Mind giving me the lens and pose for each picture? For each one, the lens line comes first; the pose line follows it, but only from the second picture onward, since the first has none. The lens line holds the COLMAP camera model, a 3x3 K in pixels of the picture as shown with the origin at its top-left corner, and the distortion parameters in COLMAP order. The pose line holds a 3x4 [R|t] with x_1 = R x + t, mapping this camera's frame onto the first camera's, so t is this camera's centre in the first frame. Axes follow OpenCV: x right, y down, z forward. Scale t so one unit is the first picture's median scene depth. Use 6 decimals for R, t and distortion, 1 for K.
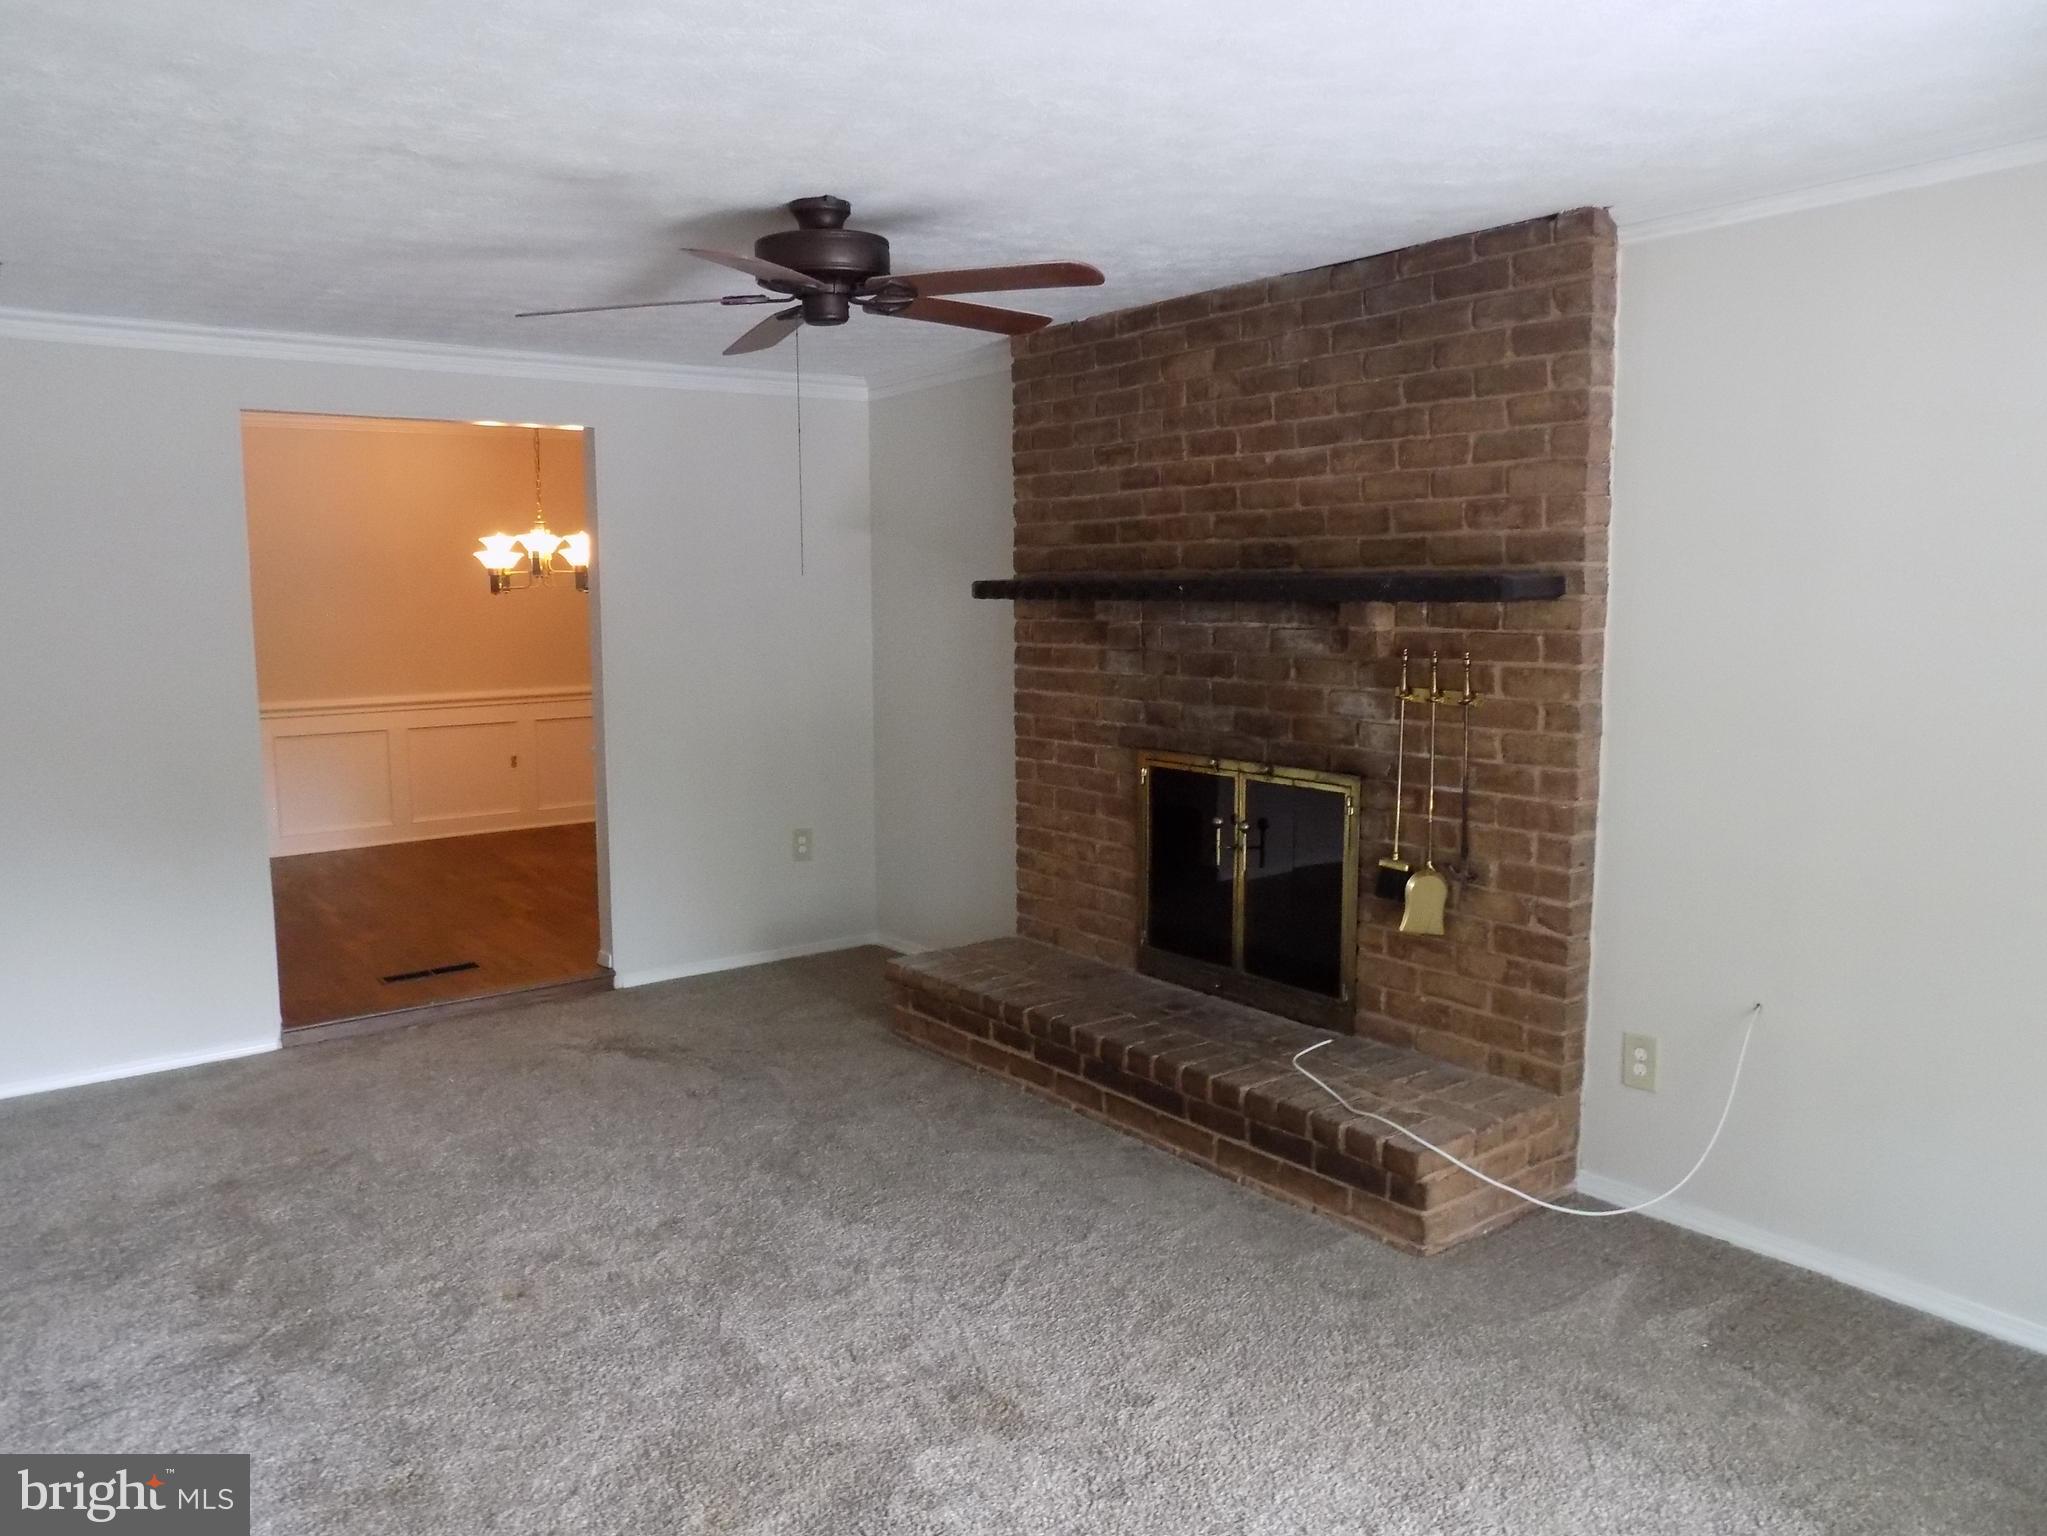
lens RADIAL K [[1506.6, 0, 1023.8], [0, 1506.6, 763.0], [0, 0, 1]] dist [-0.086194, 0.114833]
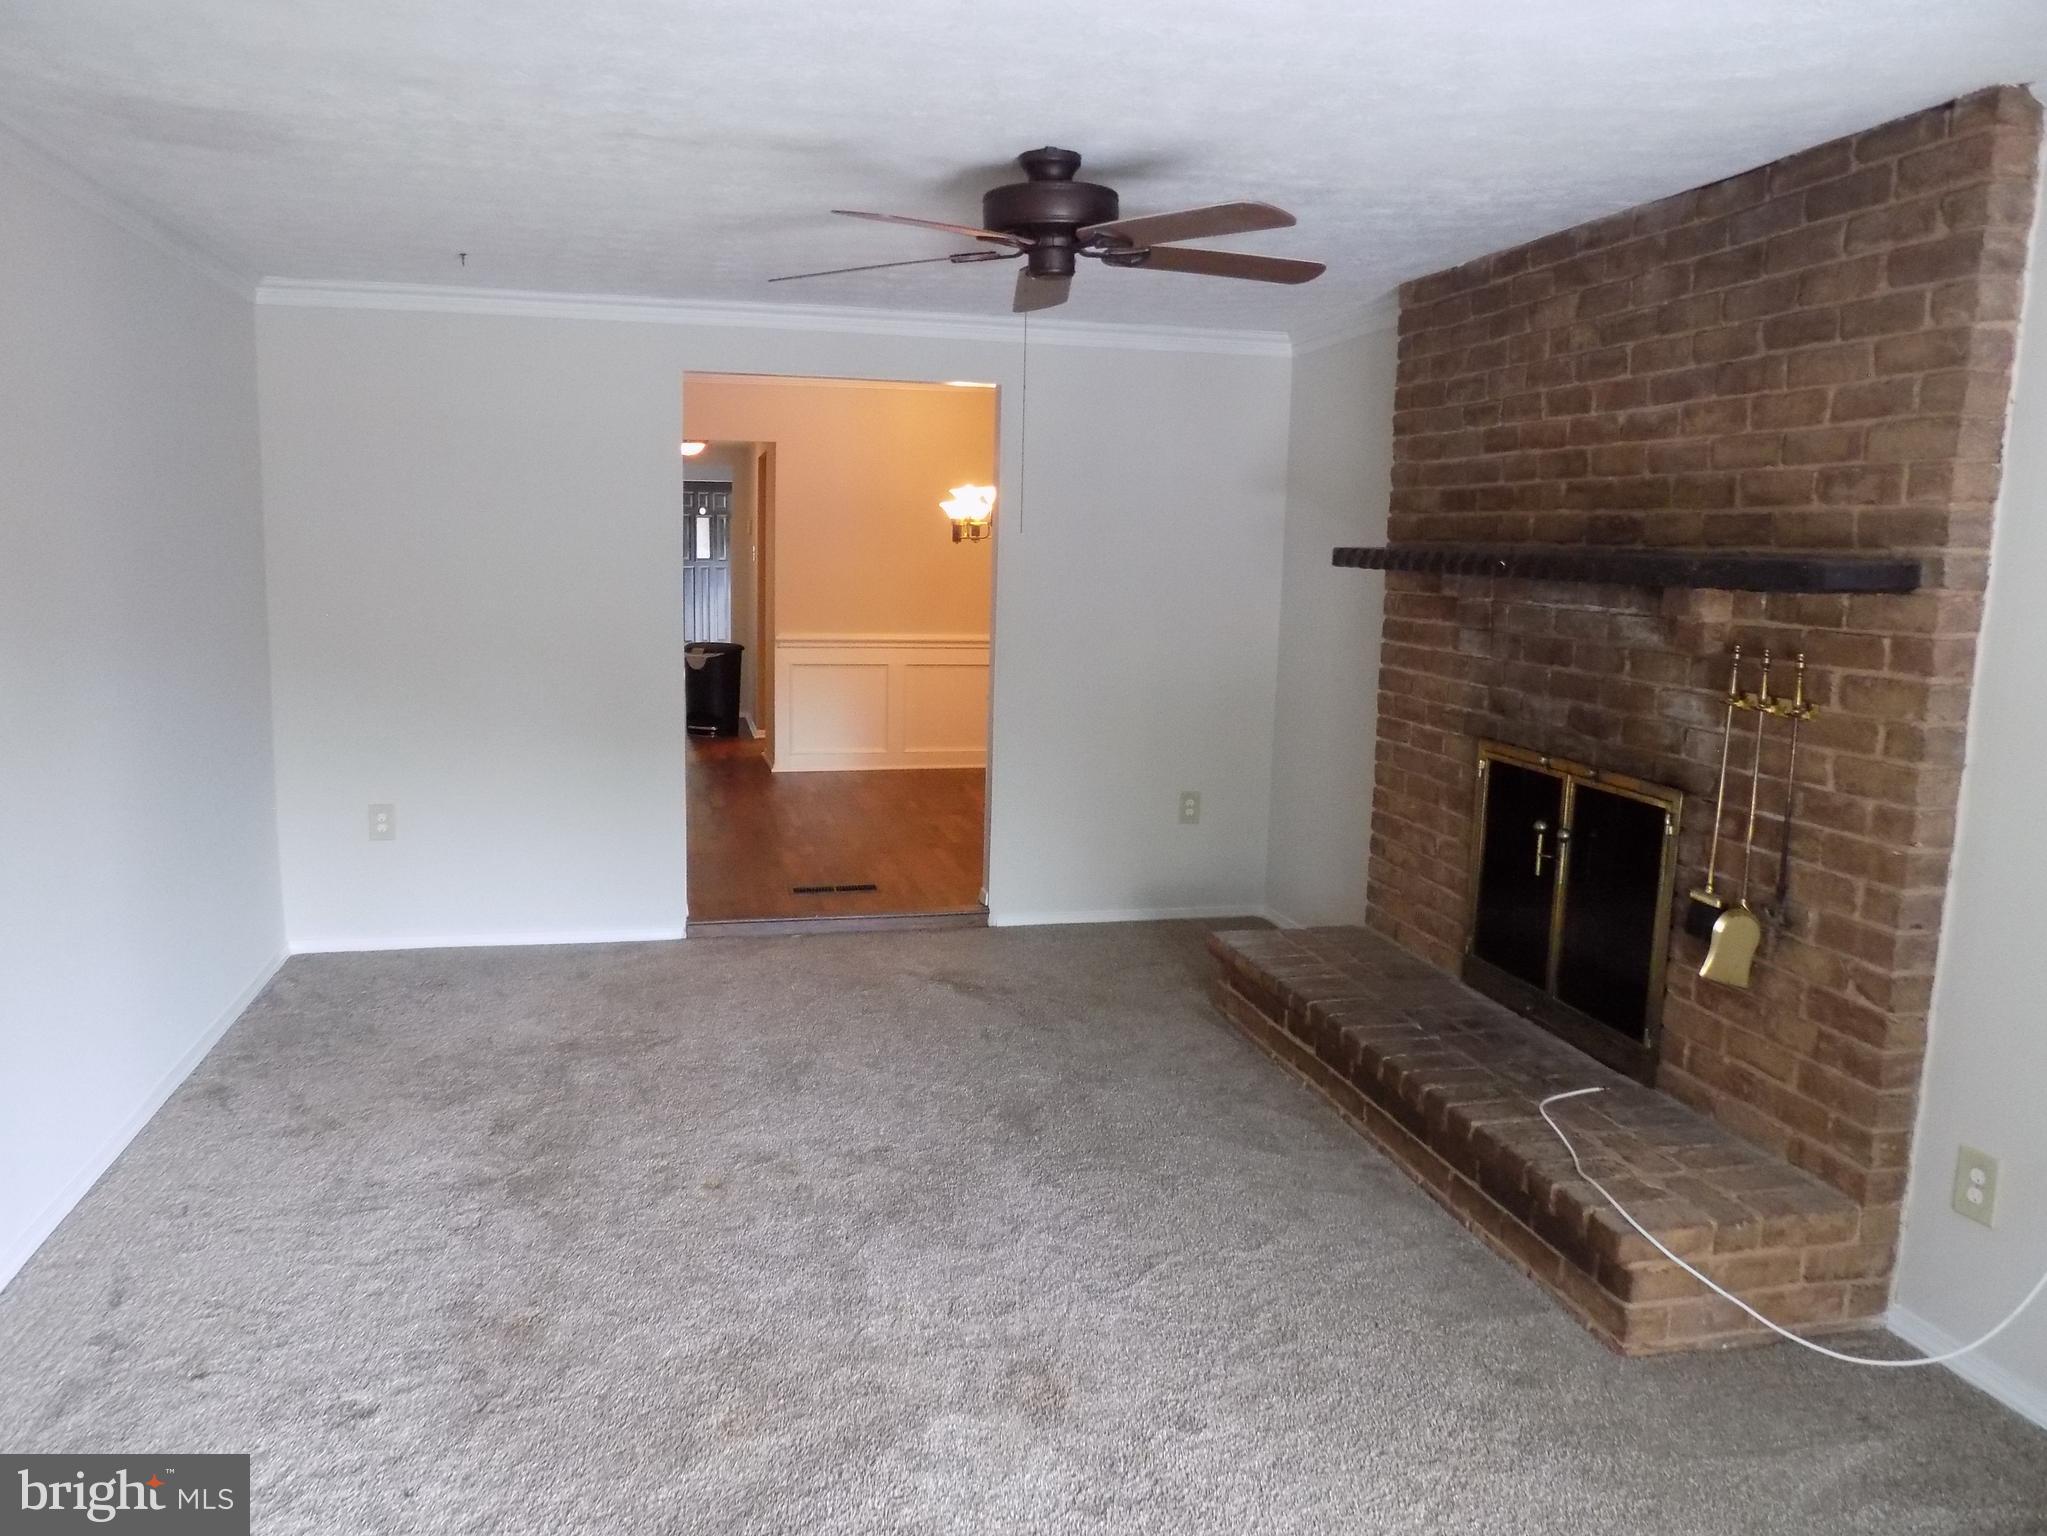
lens RADIAL K [[1508.3, 0, 1021.8], [0, 1508.3, 762.6], [0, 0, 1]] dist [-0.054355, 0.075379]
pose [[0.913524, 0.091284, -0.396411, 0.238524], [-0.081027, 0.995802, 0.042584, -0.014449], [0.398634, -0.006781, 0.917085, 0.071604]]
